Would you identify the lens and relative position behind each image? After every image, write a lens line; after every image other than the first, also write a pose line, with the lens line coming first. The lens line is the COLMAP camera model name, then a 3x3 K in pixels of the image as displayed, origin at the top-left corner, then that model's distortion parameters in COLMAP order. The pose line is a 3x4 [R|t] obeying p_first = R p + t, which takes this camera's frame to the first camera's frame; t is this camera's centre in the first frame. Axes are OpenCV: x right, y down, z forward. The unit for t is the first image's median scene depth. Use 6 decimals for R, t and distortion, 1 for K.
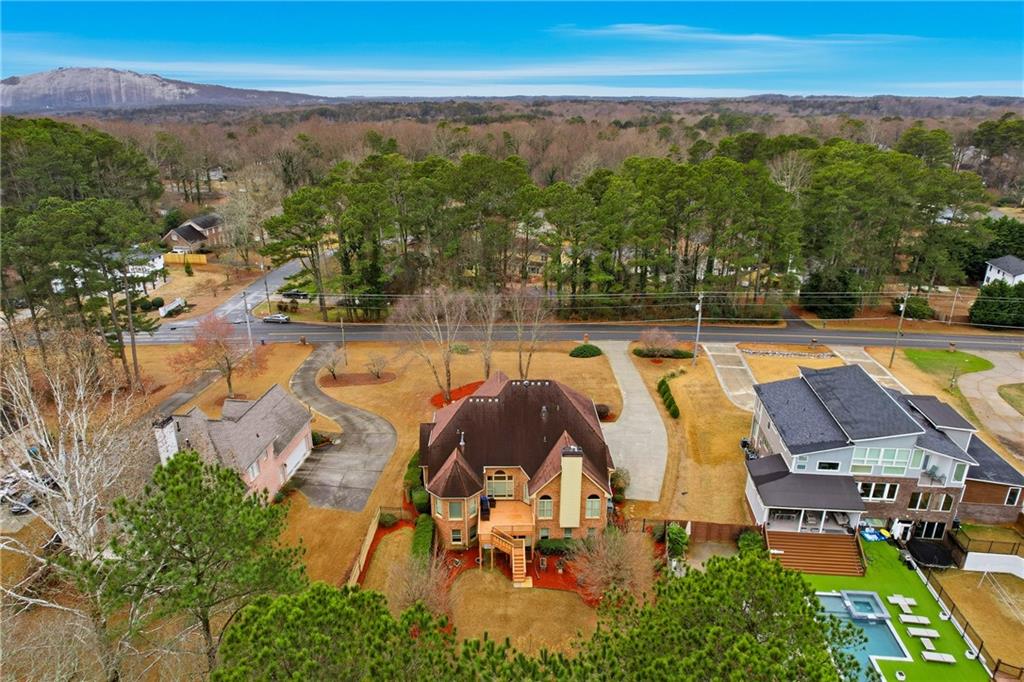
lens RADIAL K [[649.4, 0, 512.0], [0, 649.4, 341.0], [0, 0, 1]] dist [-0.061224, 0.066129]
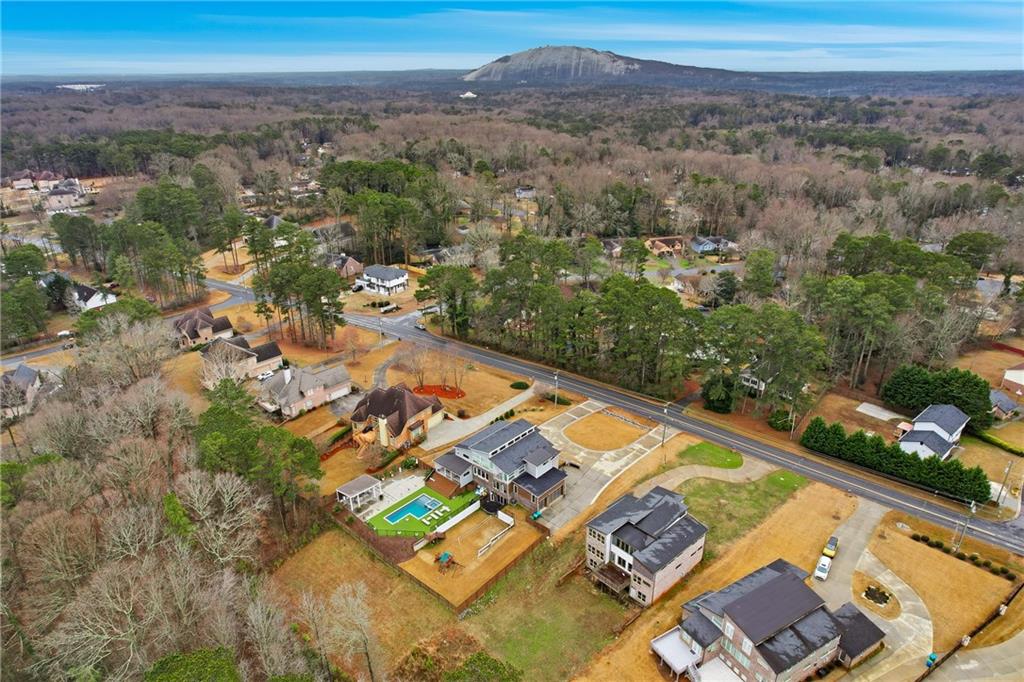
lens RADIAL K [[649.4, 0, 512.0], [0, 649.4, 341.0], [0, 0, 1]] dist [-0.061224, 0.066129]
pose [[0.814377, 0.224738, -0.535054, 1.685842], [-0.205142, 0.973929, 0.096842, -0.446680], [0.542869, 0.030896, 0.839249, -0.846040]]
